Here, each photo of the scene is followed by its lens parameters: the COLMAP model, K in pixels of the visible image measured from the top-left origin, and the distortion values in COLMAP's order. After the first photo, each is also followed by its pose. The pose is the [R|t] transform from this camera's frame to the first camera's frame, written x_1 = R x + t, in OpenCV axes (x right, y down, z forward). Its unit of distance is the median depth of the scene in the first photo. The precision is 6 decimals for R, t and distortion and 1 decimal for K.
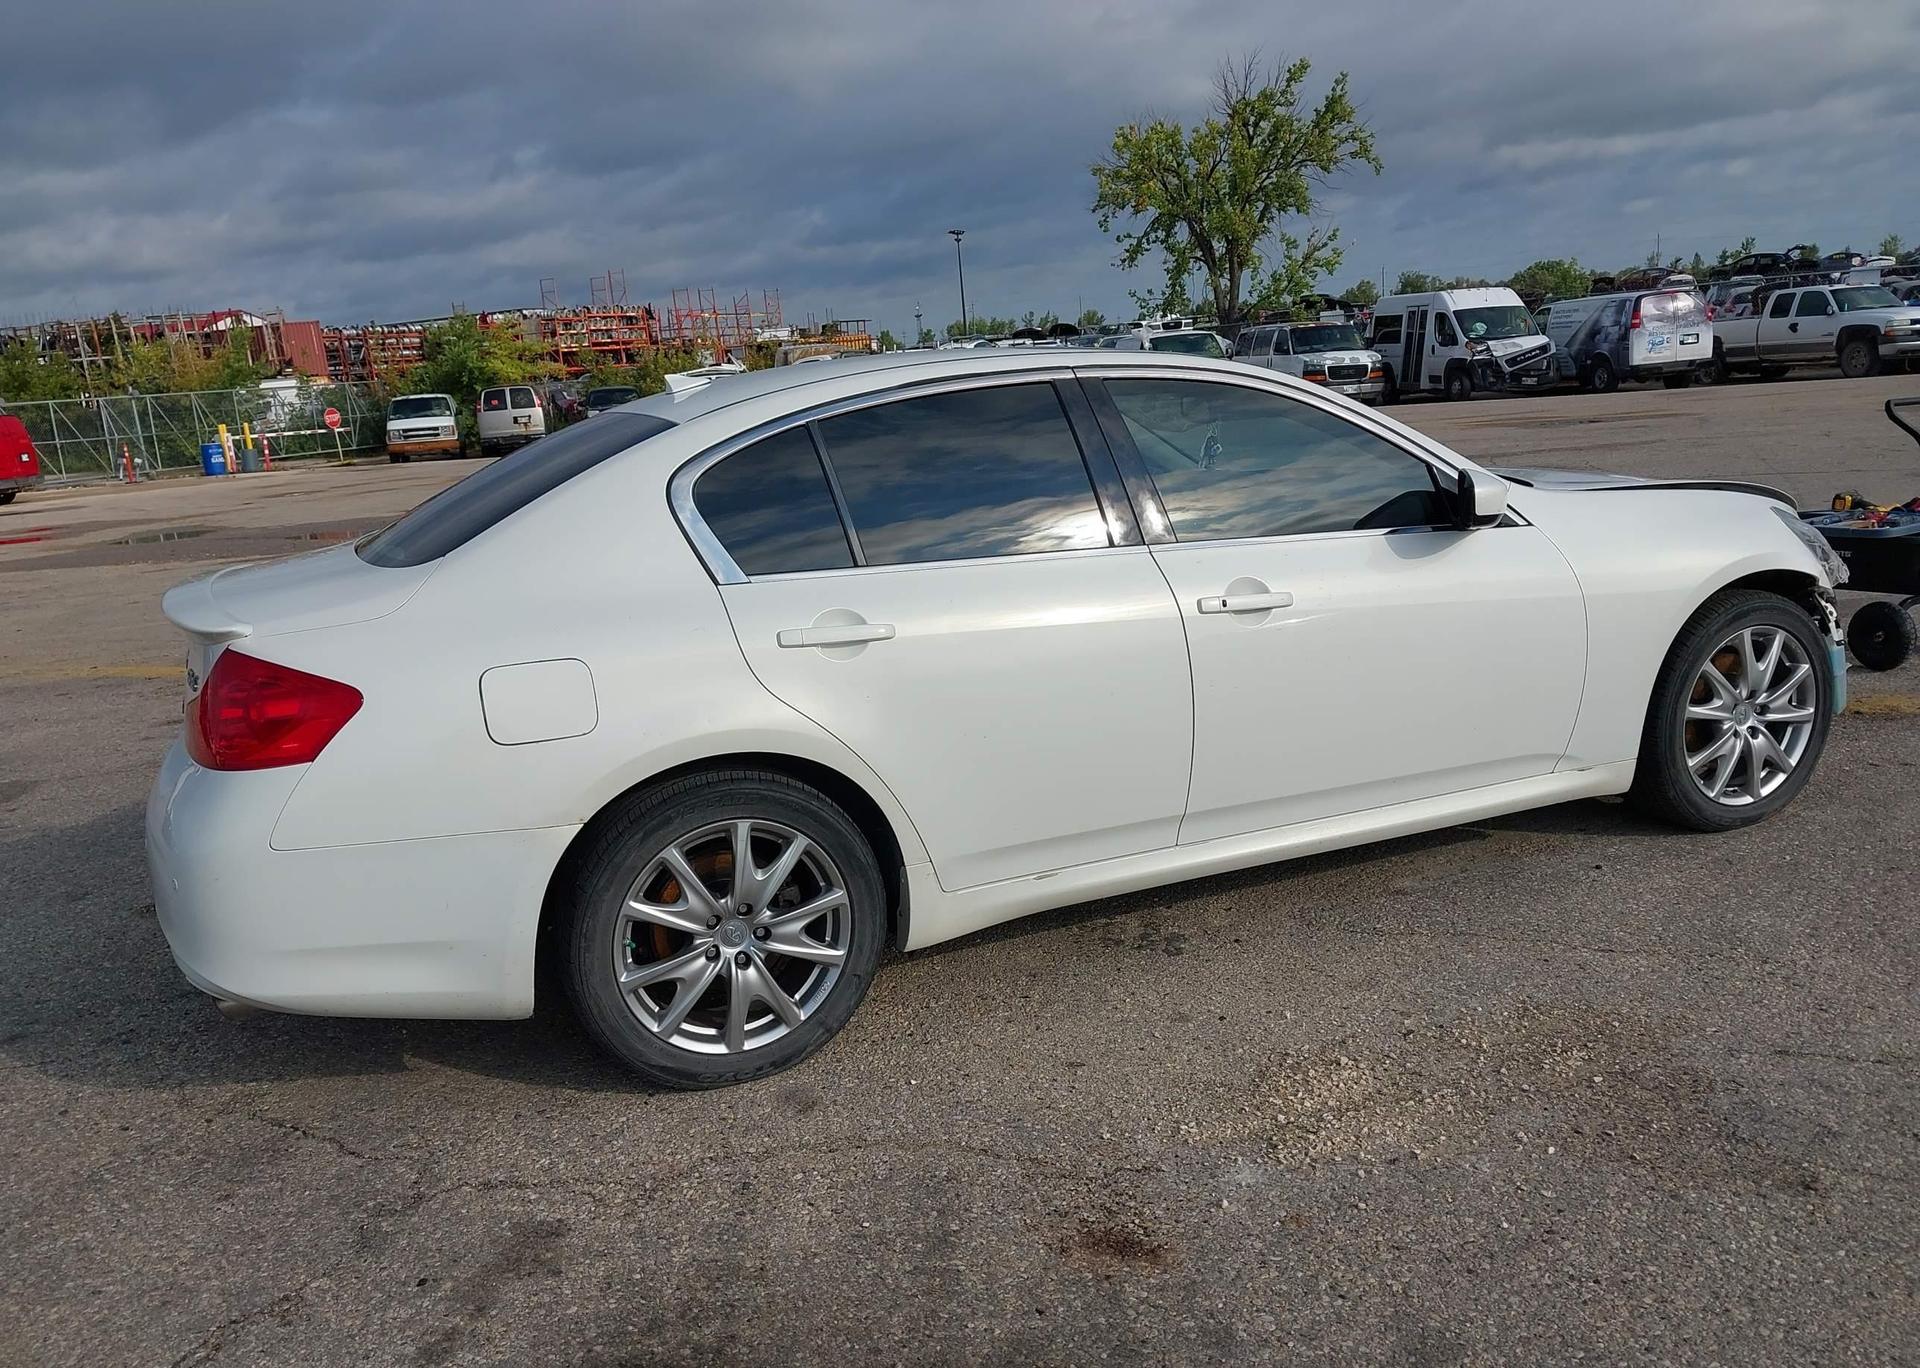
lens RADIAL K [[1533.3, 0, 948.2], [0, 1533.3, 687.8], [0, 0, 1]] dist [0.021526, -0.032282]
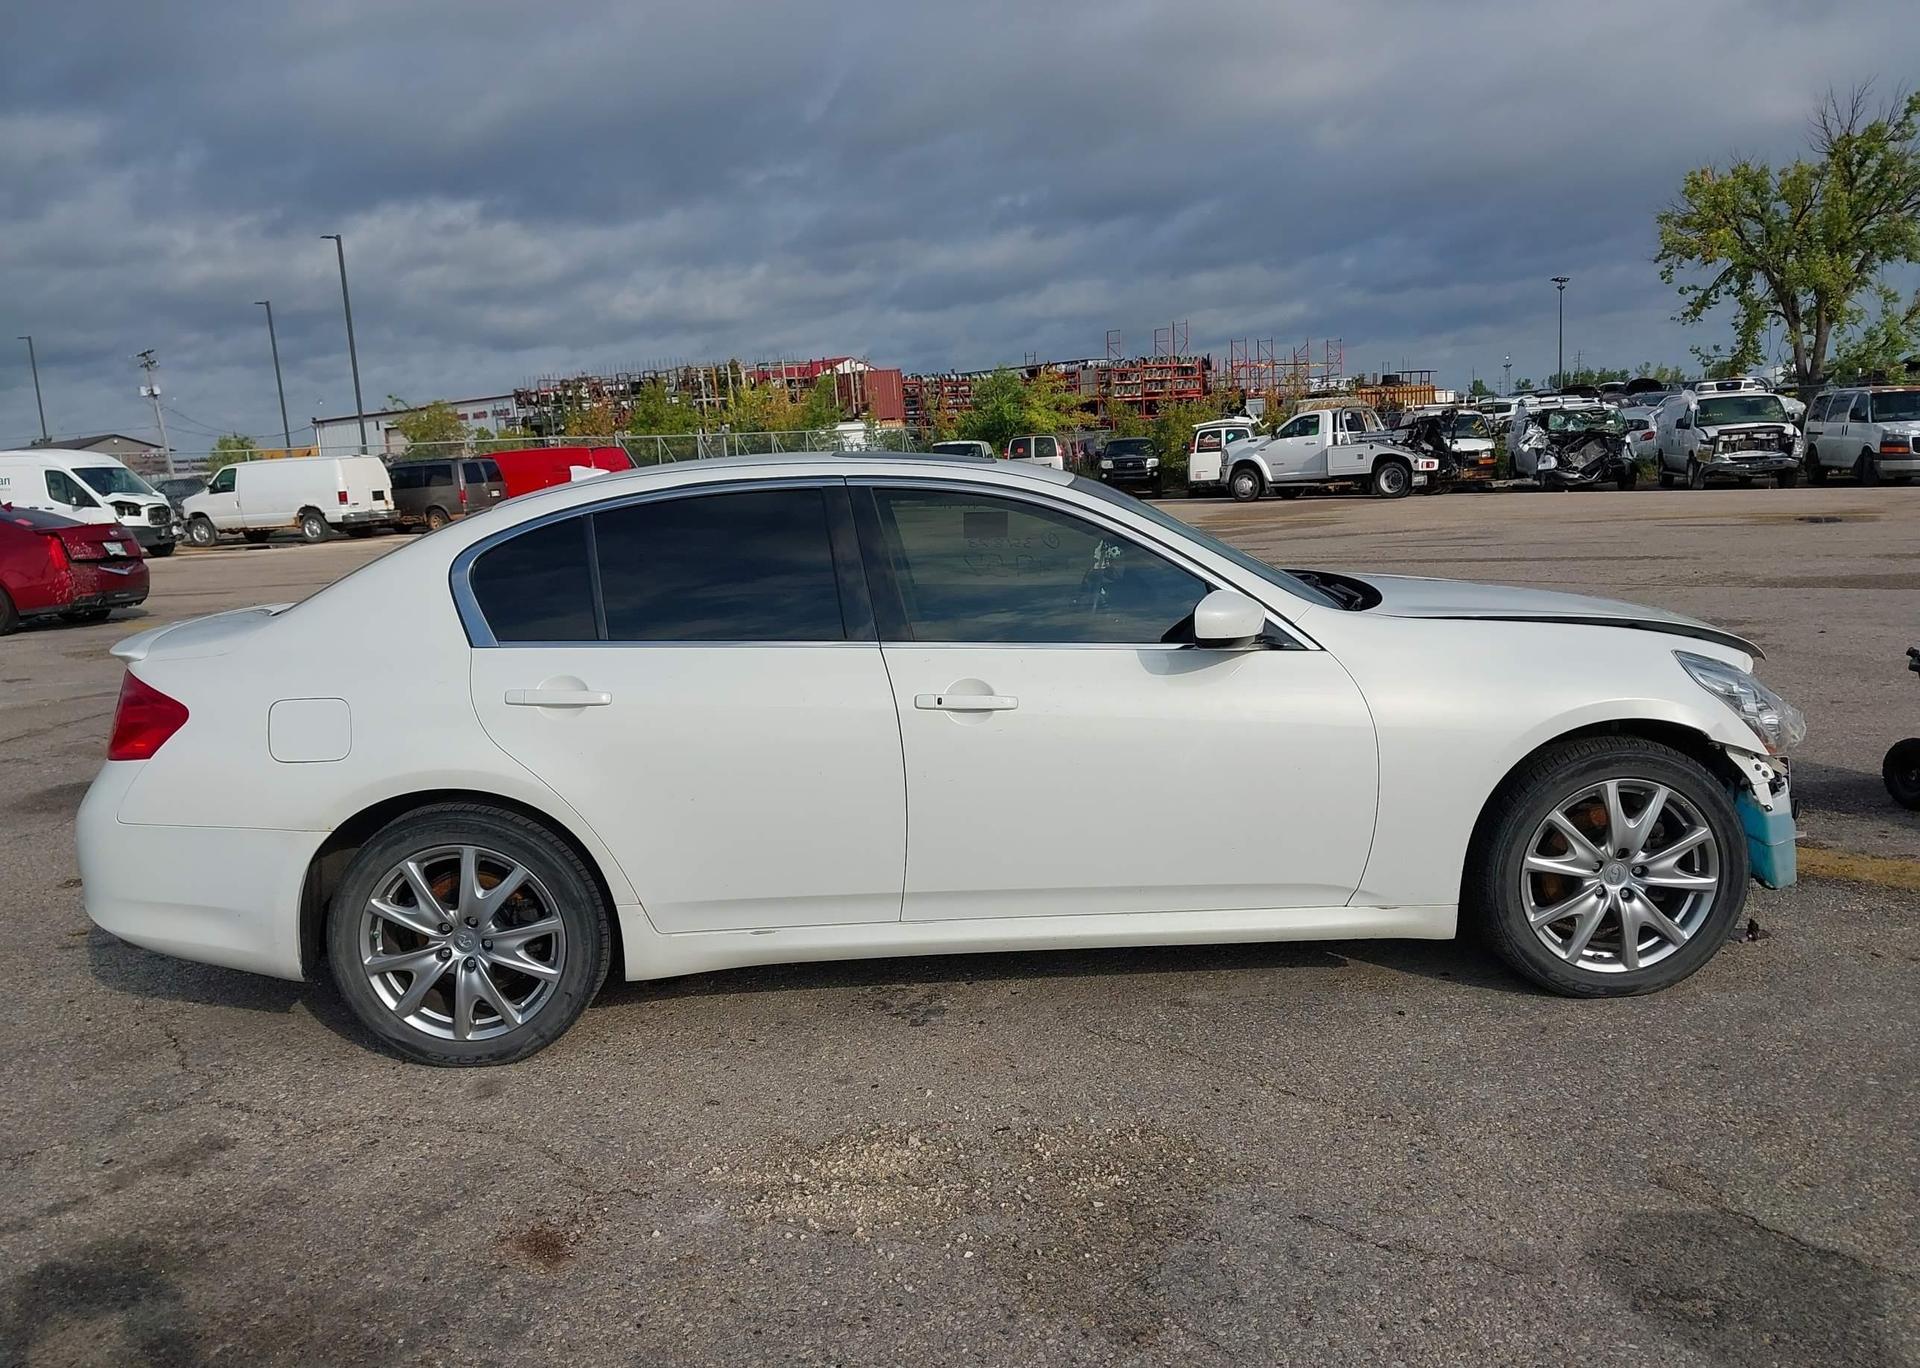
lens RADIAL K [[1533.3, 0, 949.8], [0, 1533.3, 685.3], [0, 0, 1]] dist [0.021526, -0.032282]
pose [[0.930085, 0.086023, -0.357131, 0.475892], [-0.096841, 0.995222, -0.012484, -0.044986], [0.354350, 0.046196, 0.933971, 0.004620]]
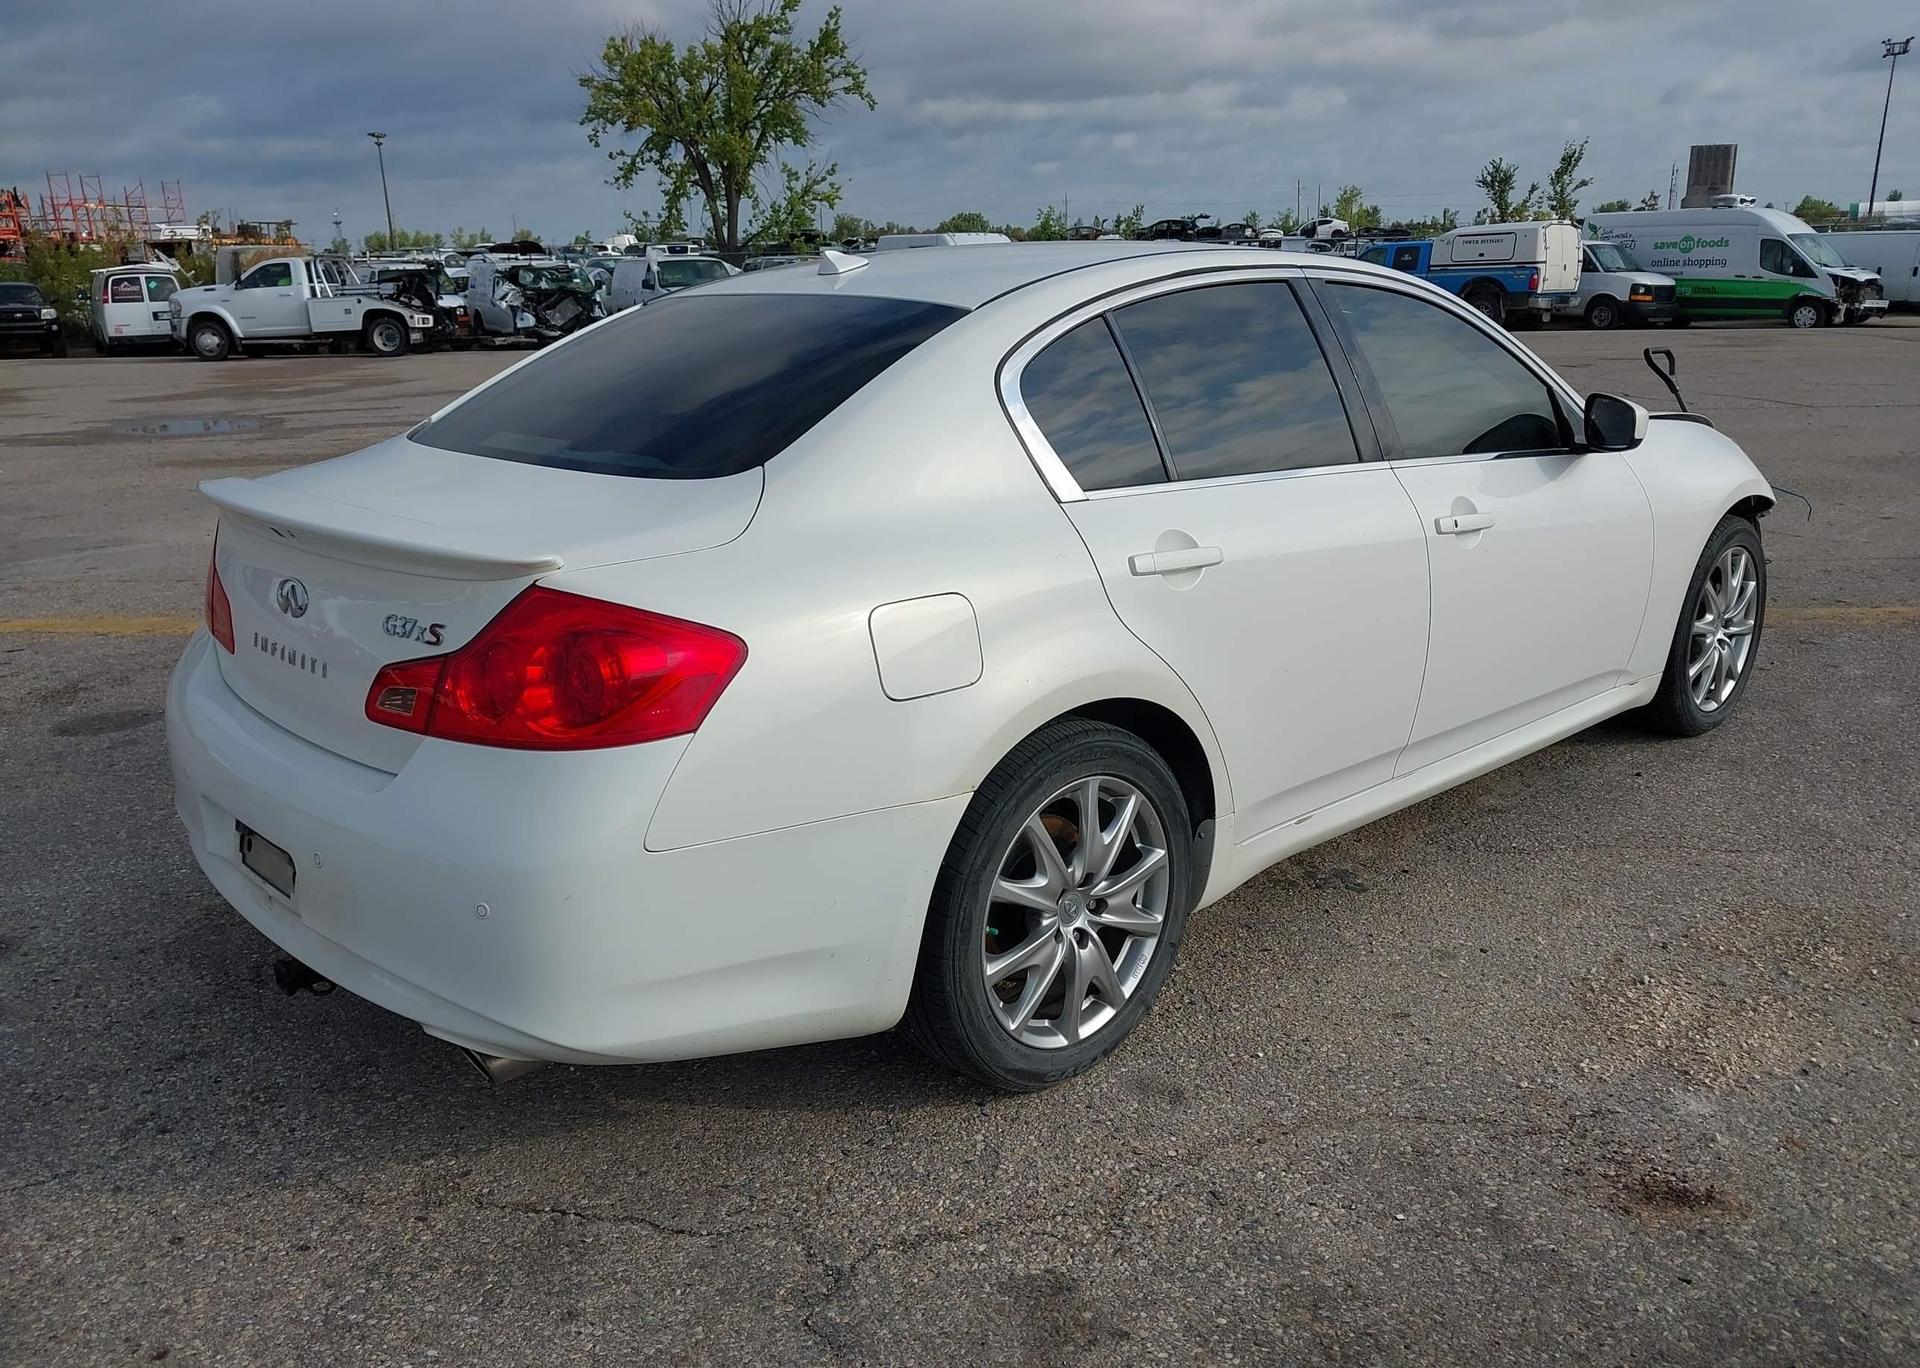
lens RADIAL K [[1533.3, 0, 948.0], [0, 1533.3, 688.2], [0, 0, 1]] dist [0.021526, -0.032282]
pose [[0.933190, -0.037964, 0.357372, -0.389622], [0.023104, 0.998685, 0.045760, -0.003051], [-0.358639, -0.034446, 0.932840, 0.174043]]
